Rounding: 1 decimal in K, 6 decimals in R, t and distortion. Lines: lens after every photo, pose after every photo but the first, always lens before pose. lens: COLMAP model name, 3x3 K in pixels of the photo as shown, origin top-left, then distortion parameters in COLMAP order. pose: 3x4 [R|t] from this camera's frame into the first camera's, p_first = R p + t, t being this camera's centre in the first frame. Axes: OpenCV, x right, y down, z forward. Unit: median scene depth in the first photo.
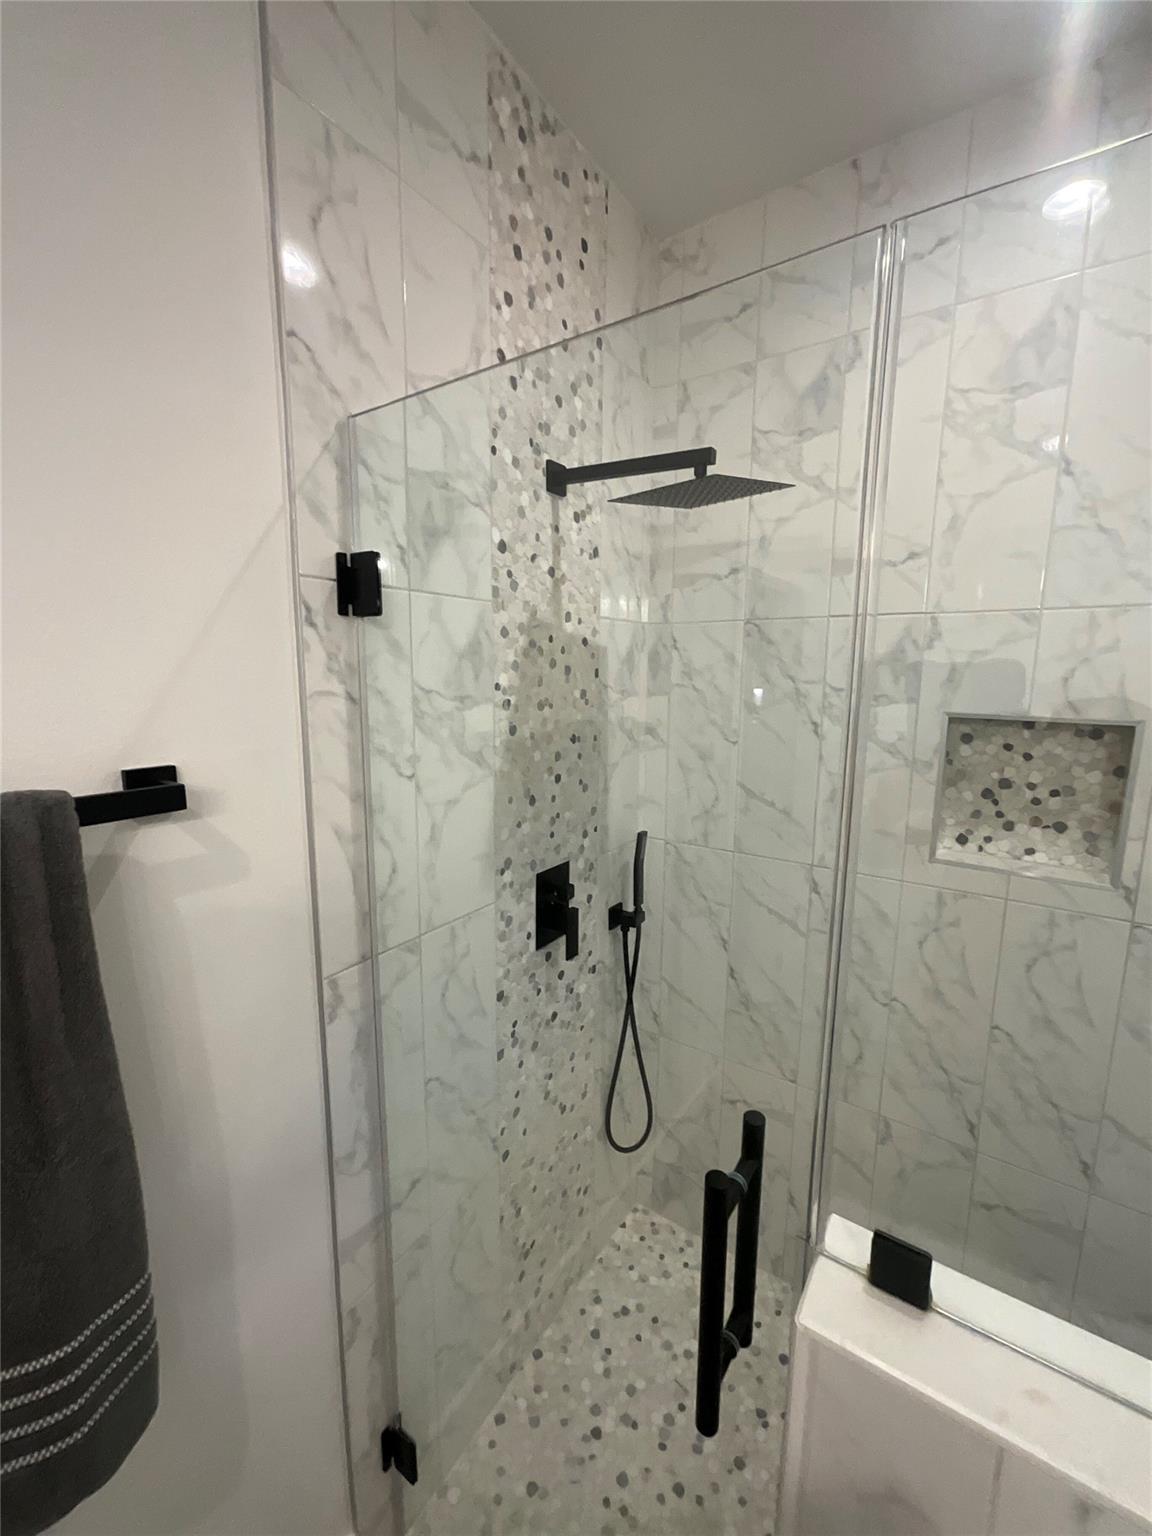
lens RADIAL K [[656.2, 0, 576.0], [0, 656.2, 768.0], [0, 0, 1]] dist [0.001361, 0.000089]
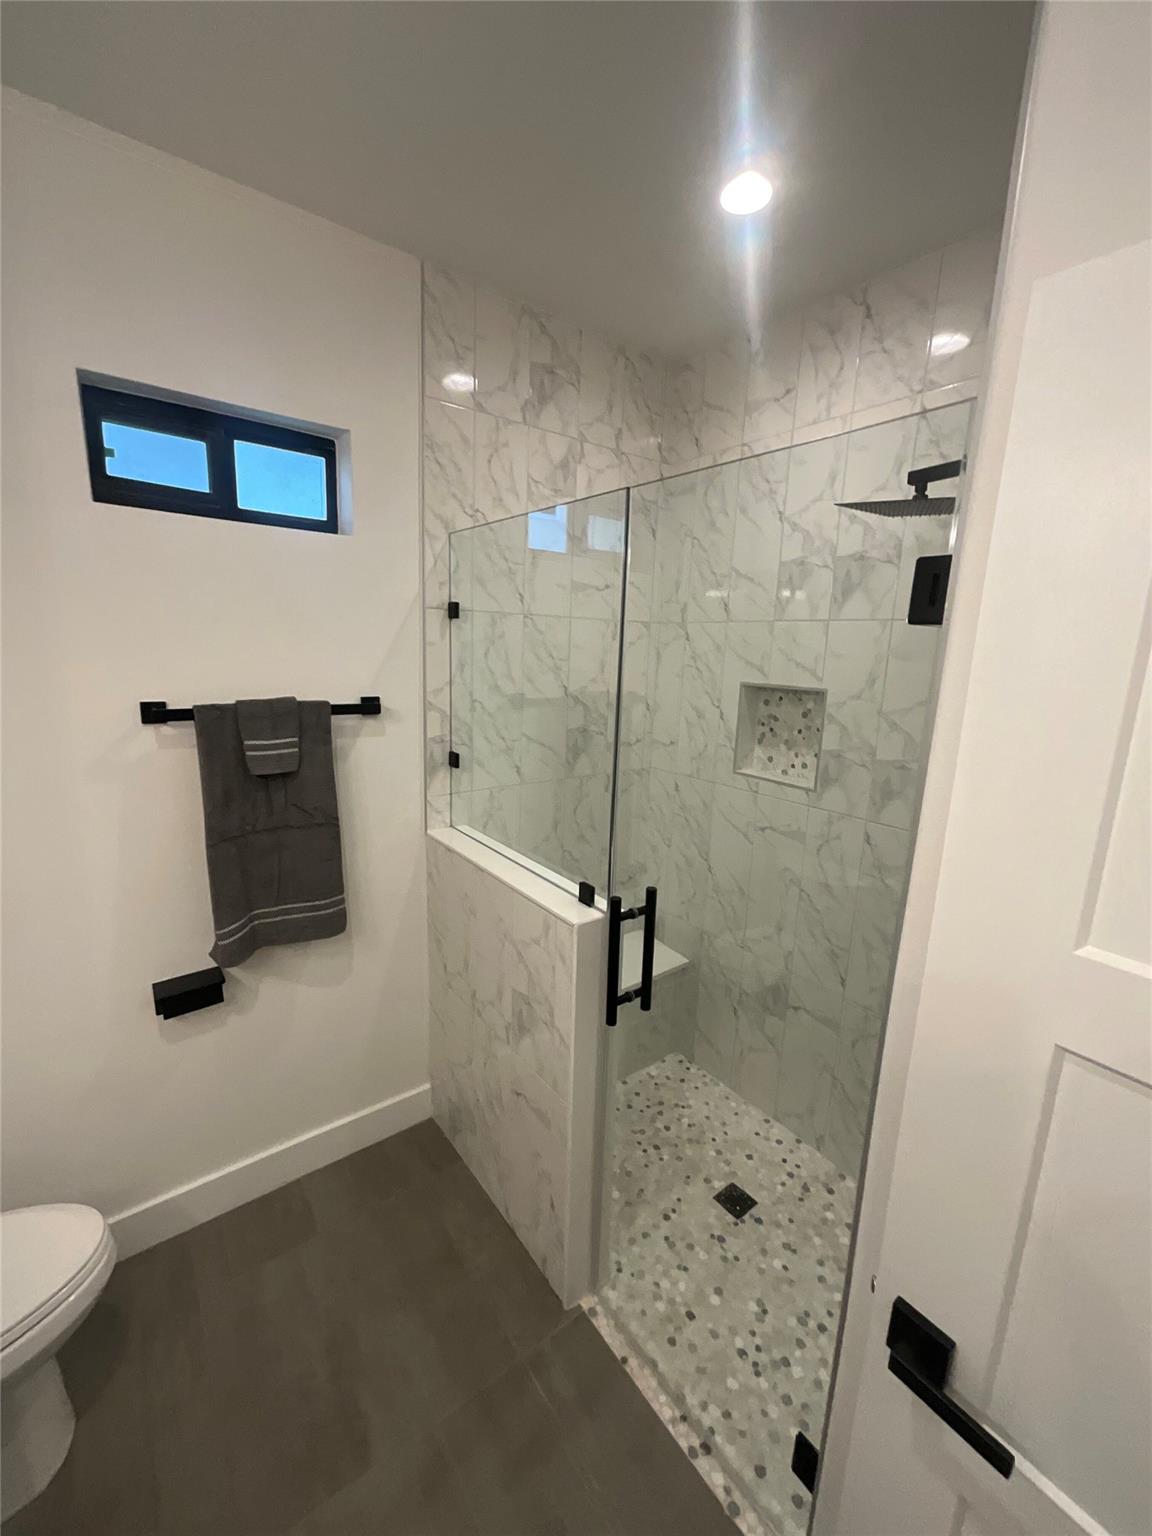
lens RADIAL K [[625.1, 0, 576.0], [0, 625.1, 768.0], [0, 0, 1]] dist [0.000574, 0.000054]
pose [[0.930099, 0.088703, -0.356438, 0.520589], [-0.074833, 0.995811, 0.052545, 0.057719], [0.359606, -0.022198, 0.932840, -0.474355]]
